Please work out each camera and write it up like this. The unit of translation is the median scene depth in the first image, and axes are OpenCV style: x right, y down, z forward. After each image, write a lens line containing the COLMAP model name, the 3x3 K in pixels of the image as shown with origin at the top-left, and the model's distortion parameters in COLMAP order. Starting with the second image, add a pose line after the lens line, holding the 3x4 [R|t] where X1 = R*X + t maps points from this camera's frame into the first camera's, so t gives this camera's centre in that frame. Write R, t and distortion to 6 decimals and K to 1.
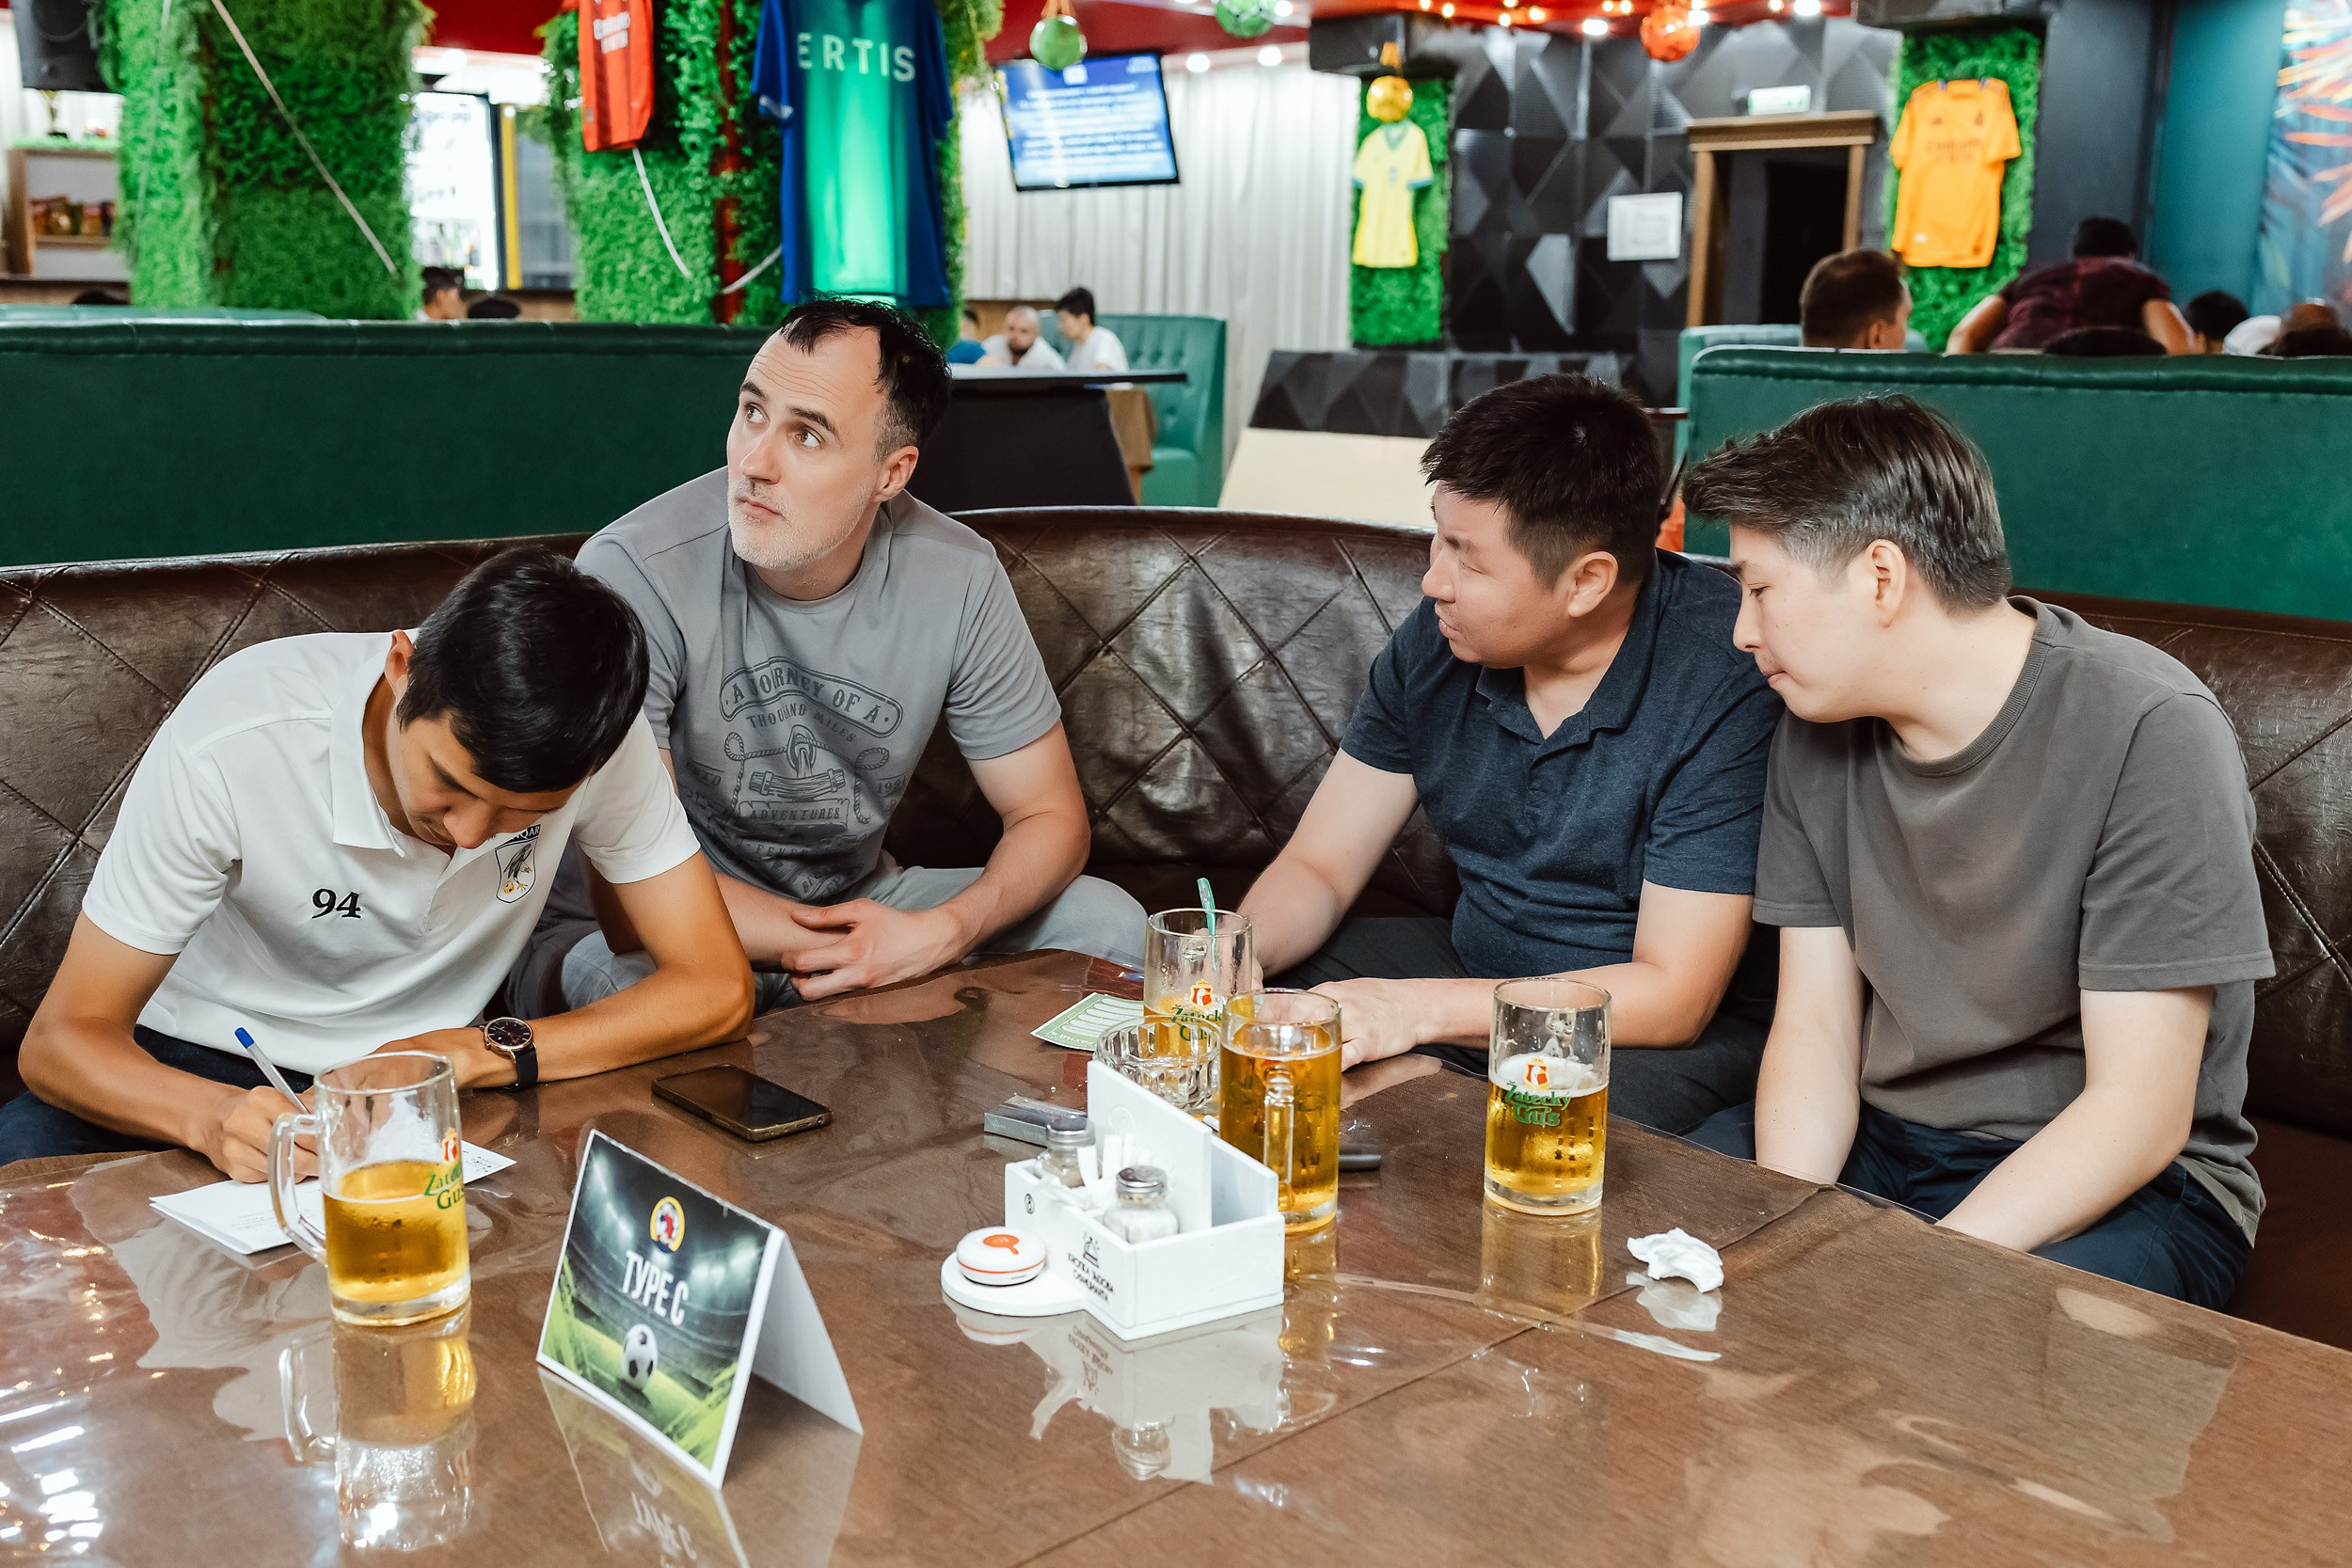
lens RADIAL K [[2377.5, 0, 1185.0], [0, 2377.5, 784.7], [0, 0, 1]] dist [0.051992, -0.001890]
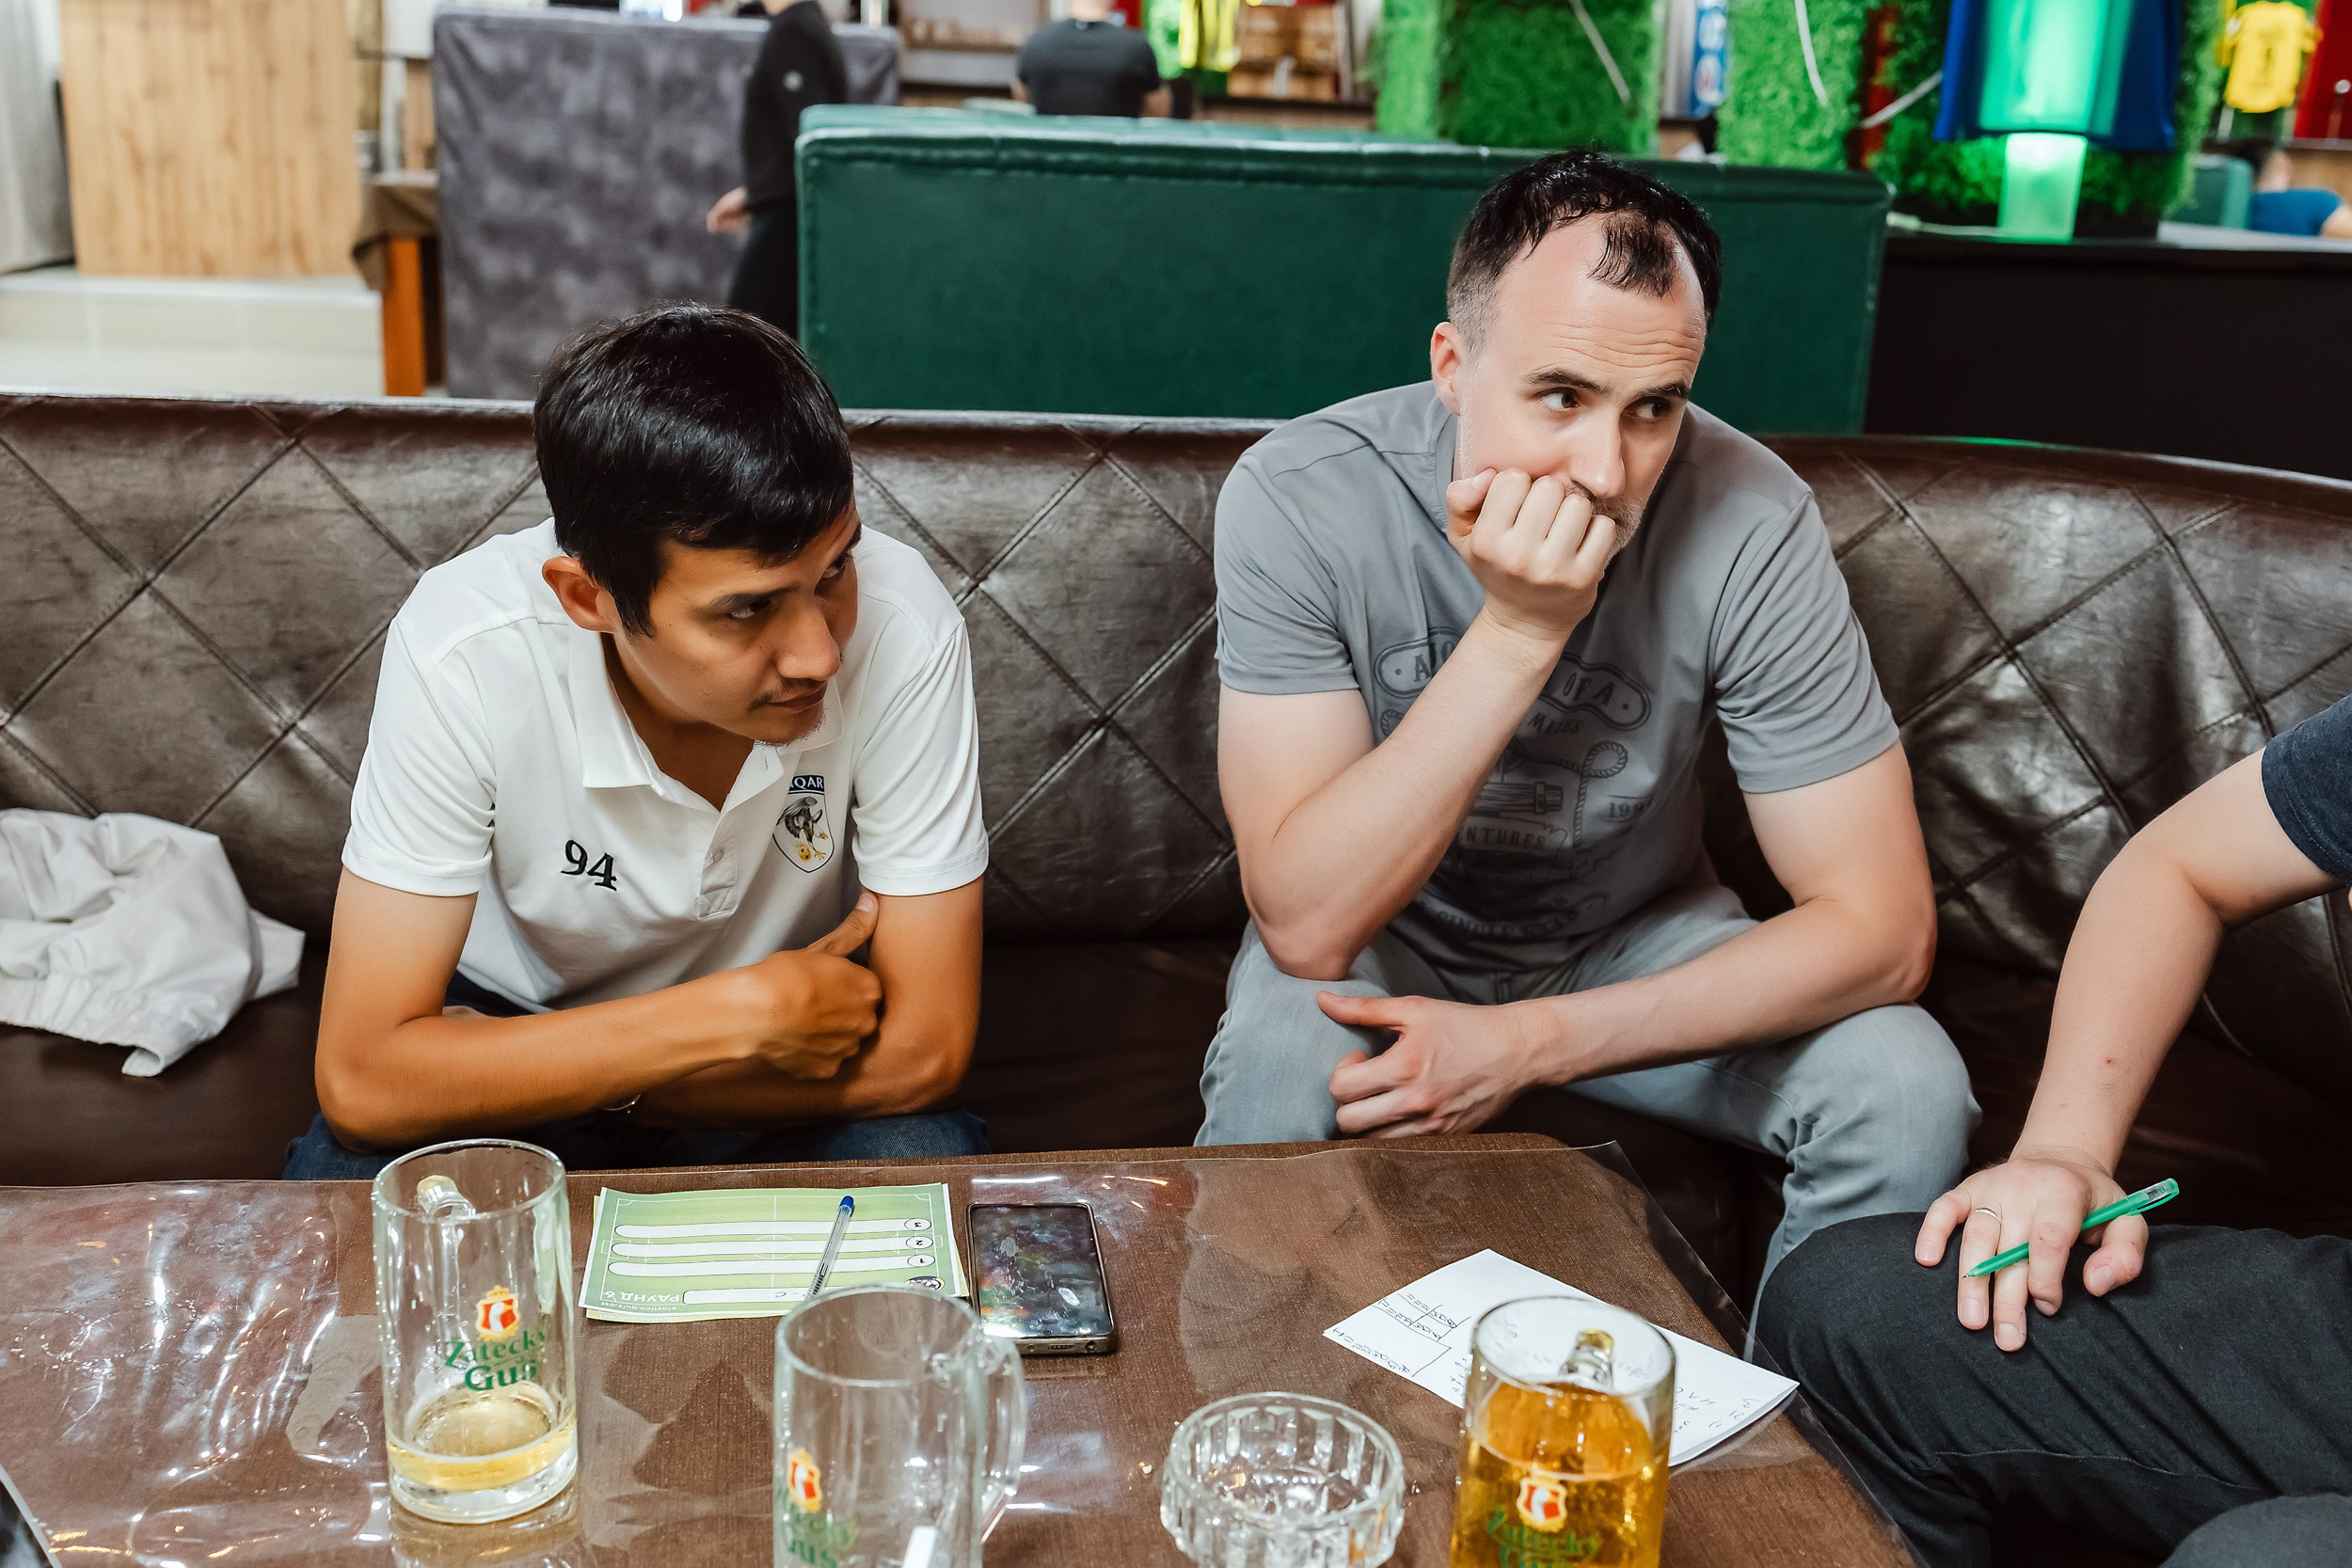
lens RADIAL K [[2377.5, 0, 1185.0], [0, 2377.5, 784.7], [0, 0, 1]] dist [0.051992, -0.001890]
pose [[0.836595, 0.177196, -0.518373, 0.077775], [-0.144169, 0.984102, 0.103725, -0.034070], [0.528511, -0.012043, 0.848841, 0.169960]]
